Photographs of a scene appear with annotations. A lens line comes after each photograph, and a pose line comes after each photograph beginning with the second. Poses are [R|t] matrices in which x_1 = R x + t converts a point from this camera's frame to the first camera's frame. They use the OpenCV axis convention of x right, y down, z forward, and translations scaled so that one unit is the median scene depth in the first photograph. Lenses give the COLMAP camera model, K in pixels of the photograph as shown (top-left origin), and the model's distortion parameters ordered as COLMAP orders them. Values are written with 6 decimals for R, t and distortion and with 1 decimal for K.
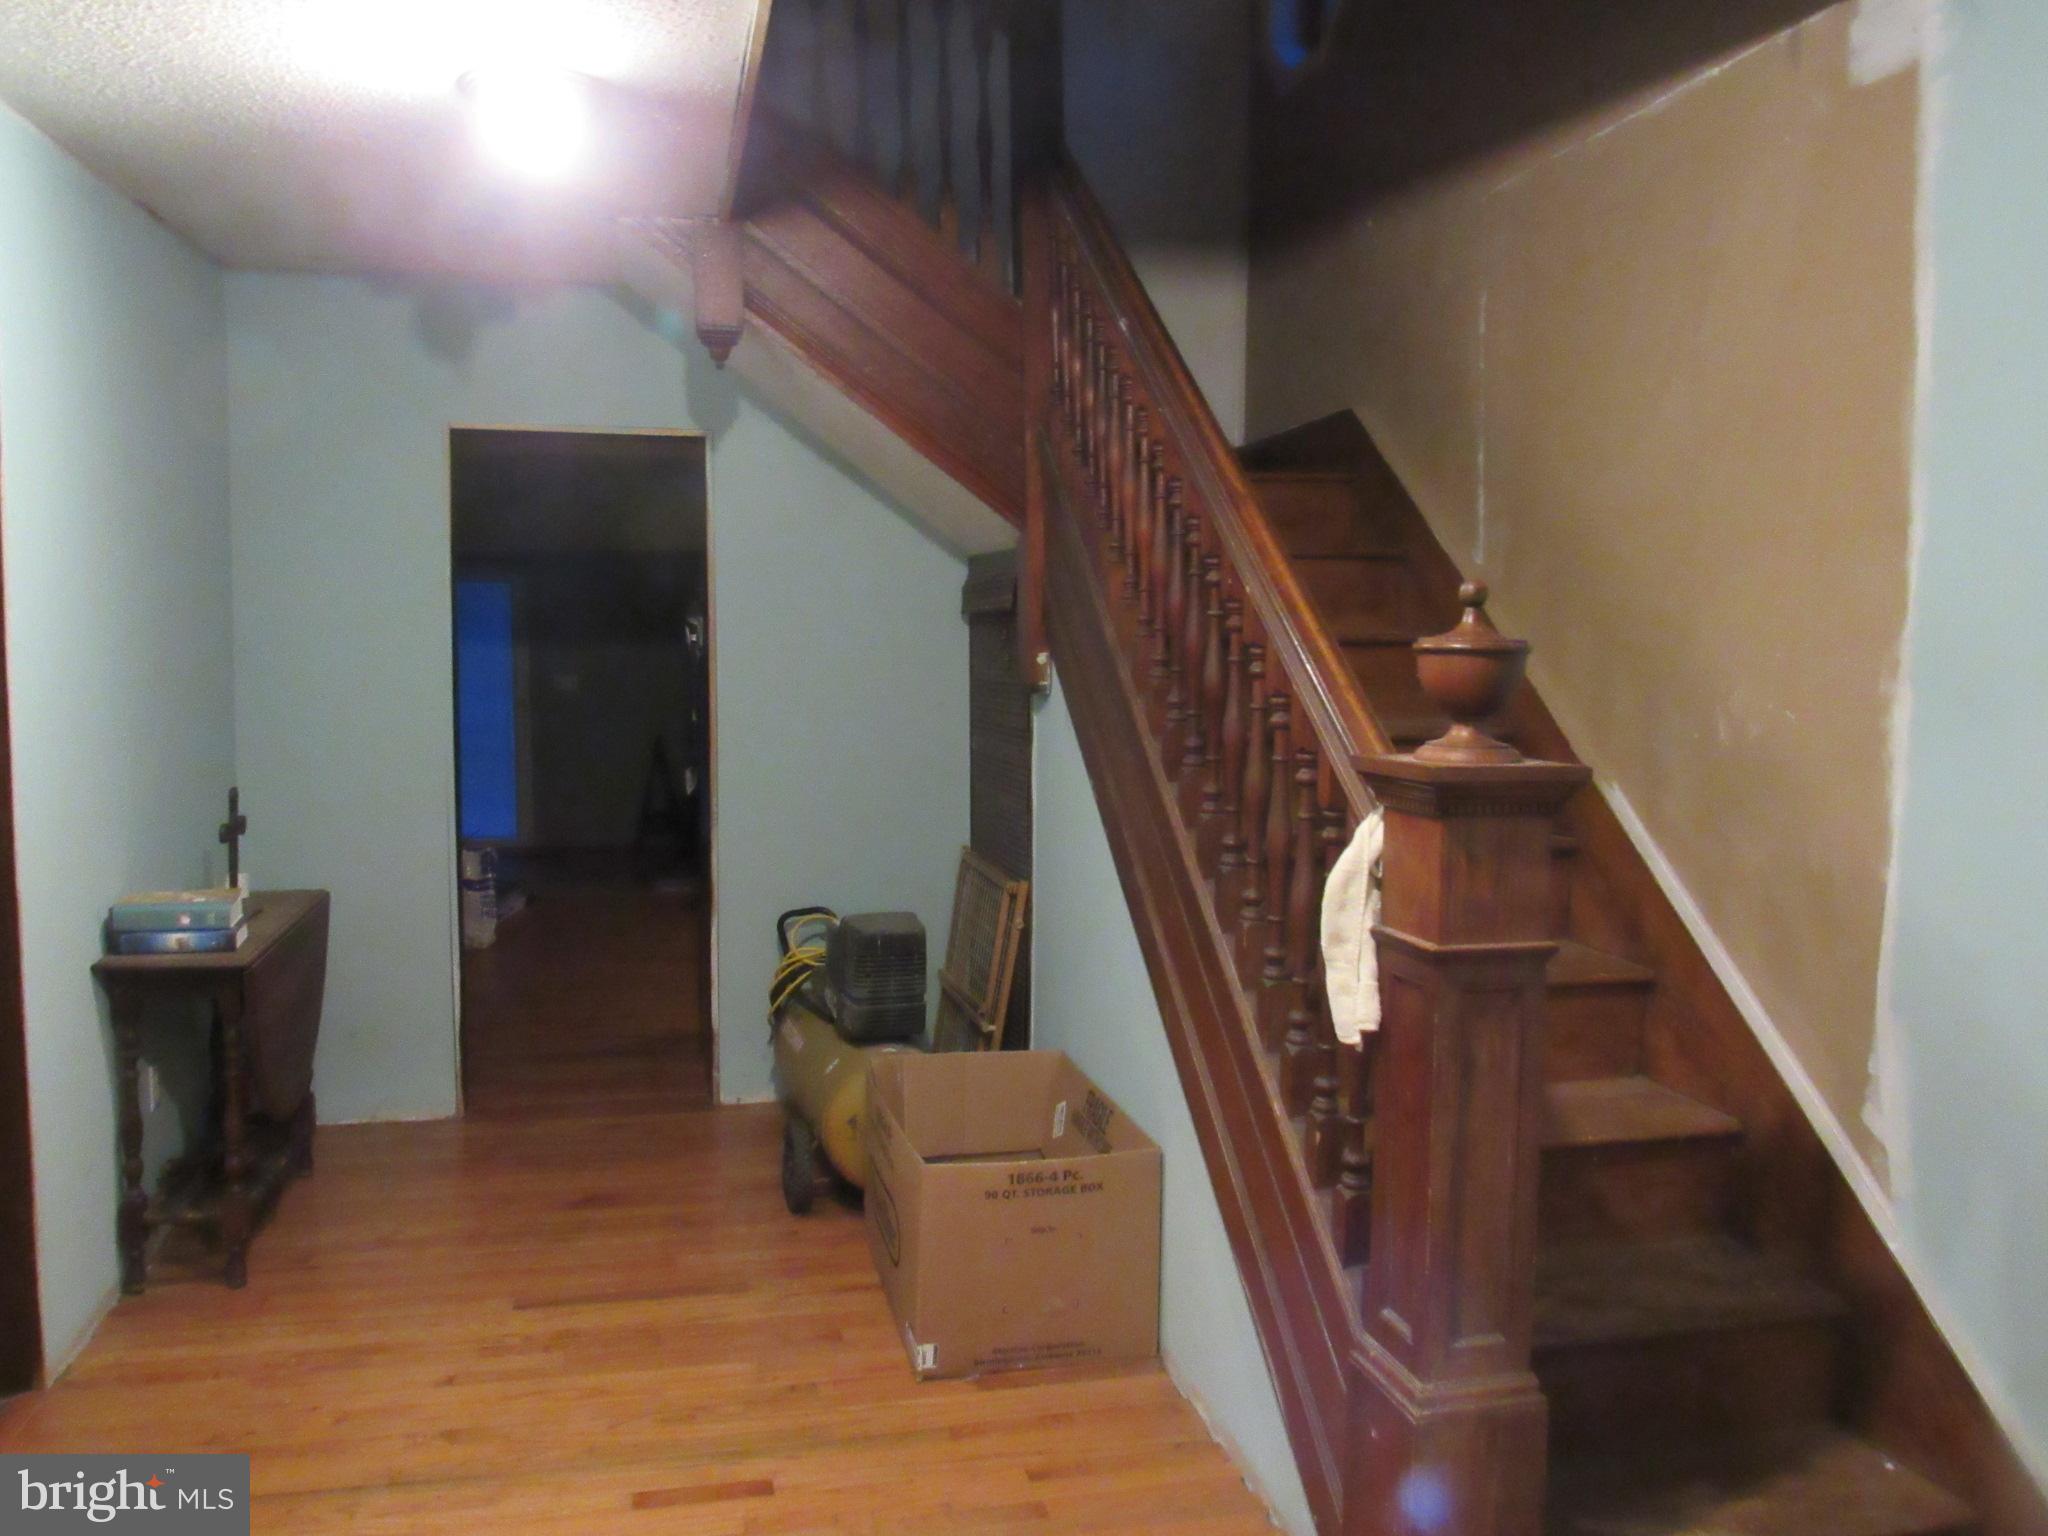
lens RADIAL K [[1593.0, 0, 1026.5], [0, 1593.0, 769.3], [0, 0, 1]] dist [-0.057641, 0.016257]
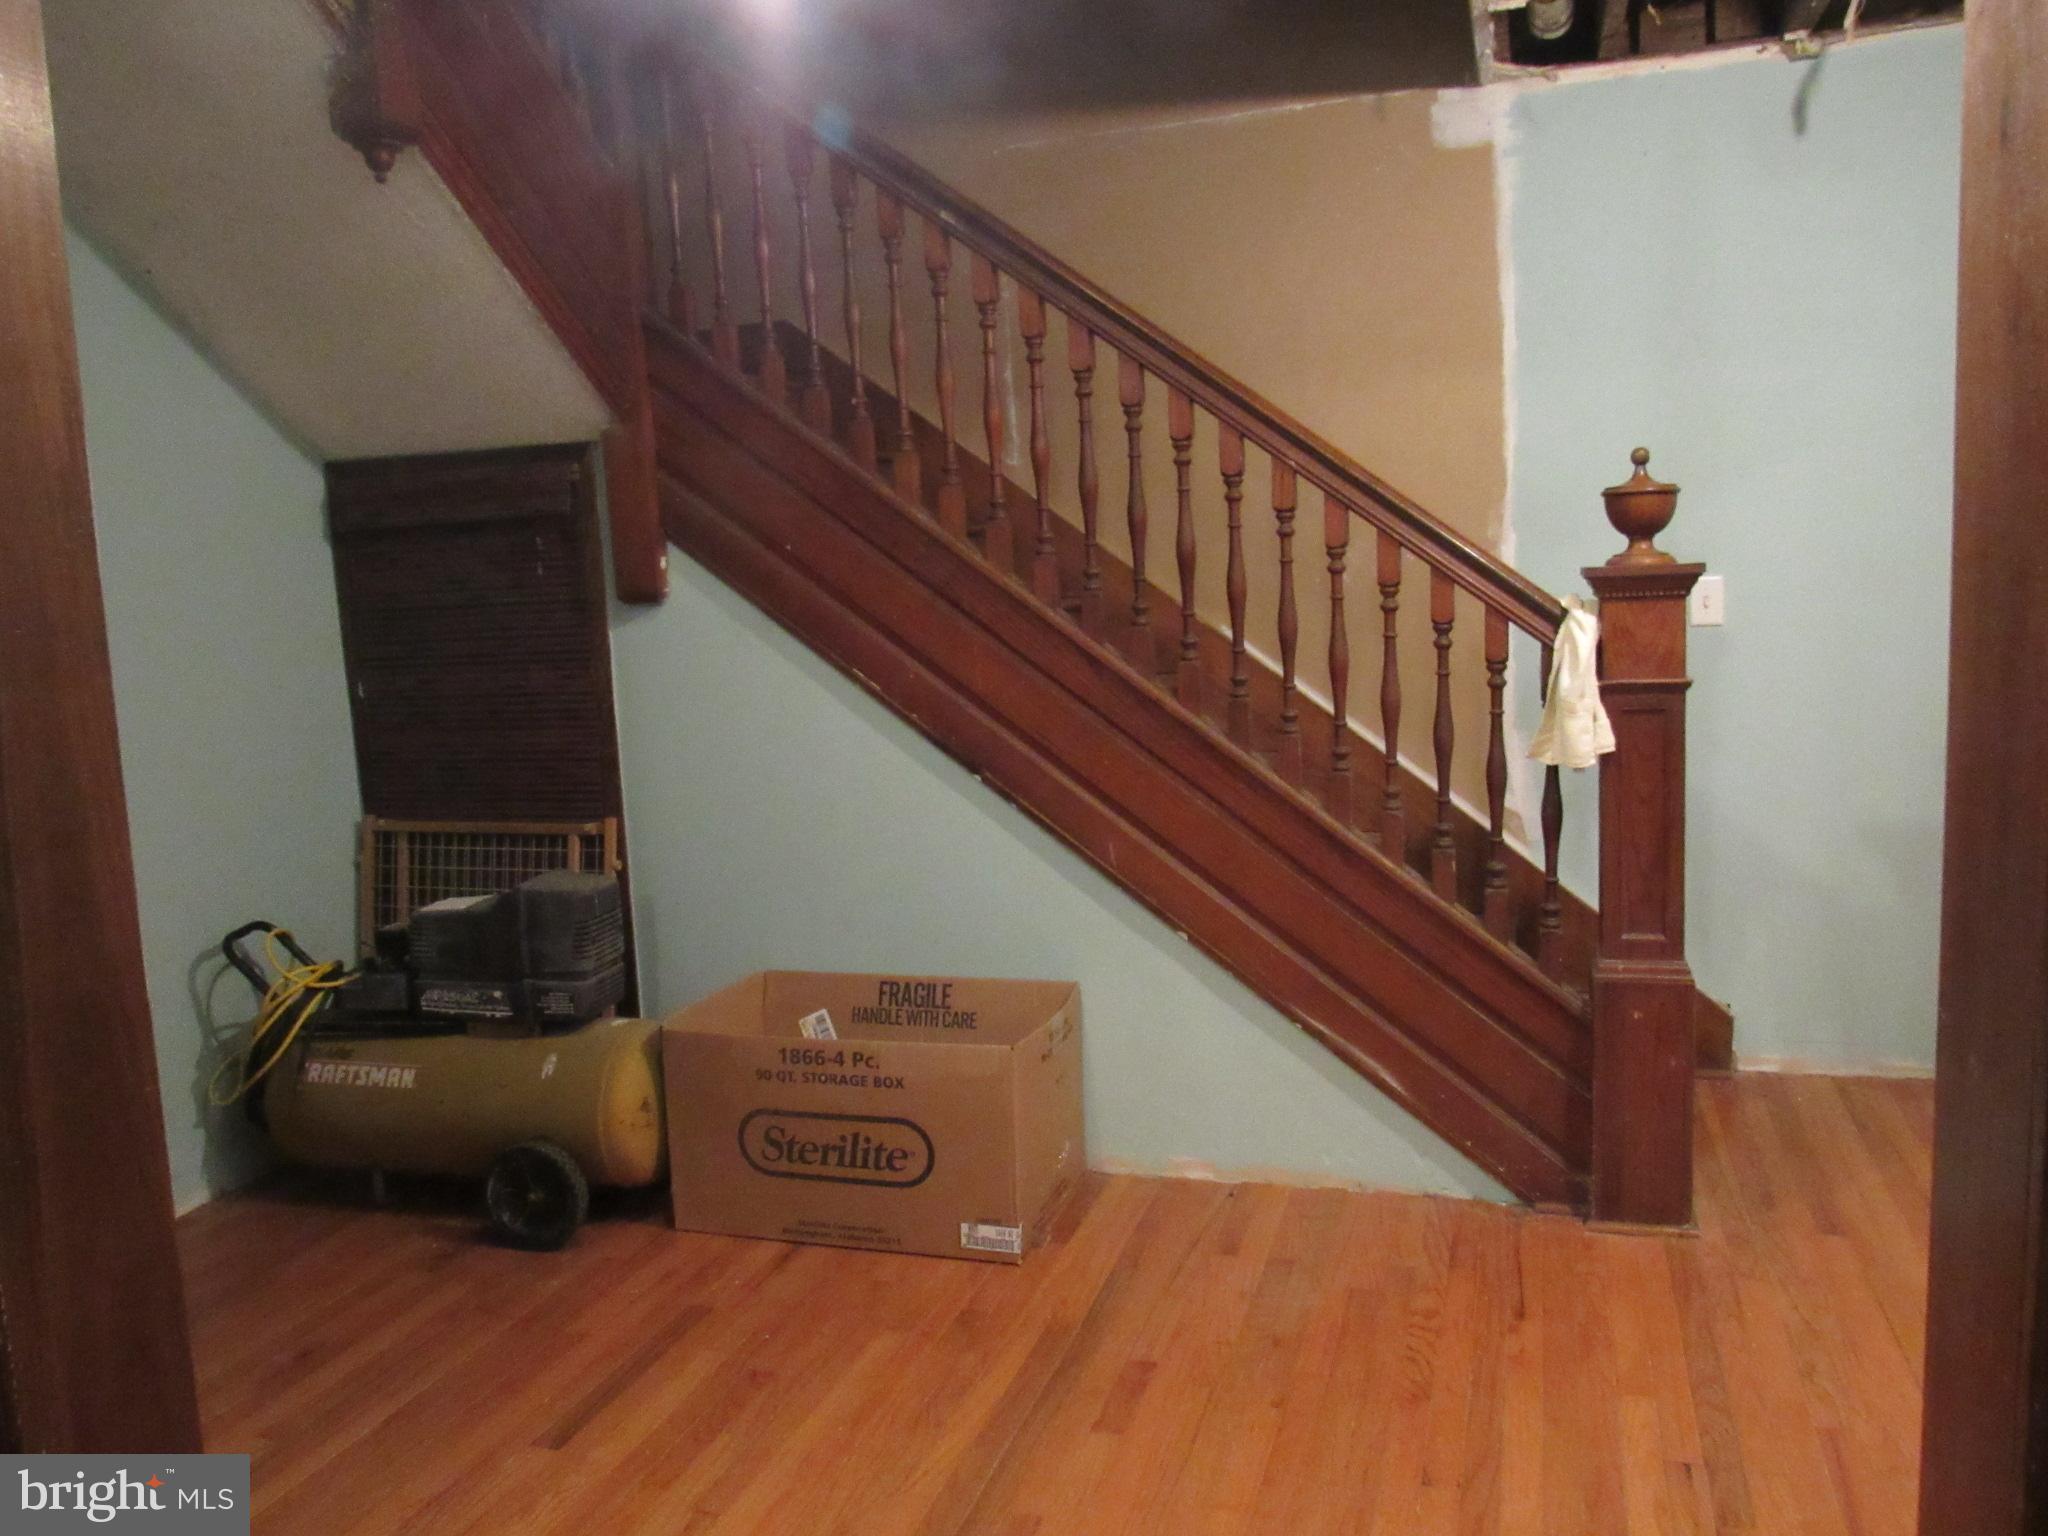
lens RADIAL K [[1593.0, 0, 1027.9], [0, 1593.0, 767.3], [0, 0, 1]] dist [-0.057641, 0.016257]
pose [[0.508518, -0.143766, 0.848965, -0.970272], [0.121855, 0.988055, 0.094331, -0.021923], [-0.852386, 0.055482, 0.519962, 0.498813]]
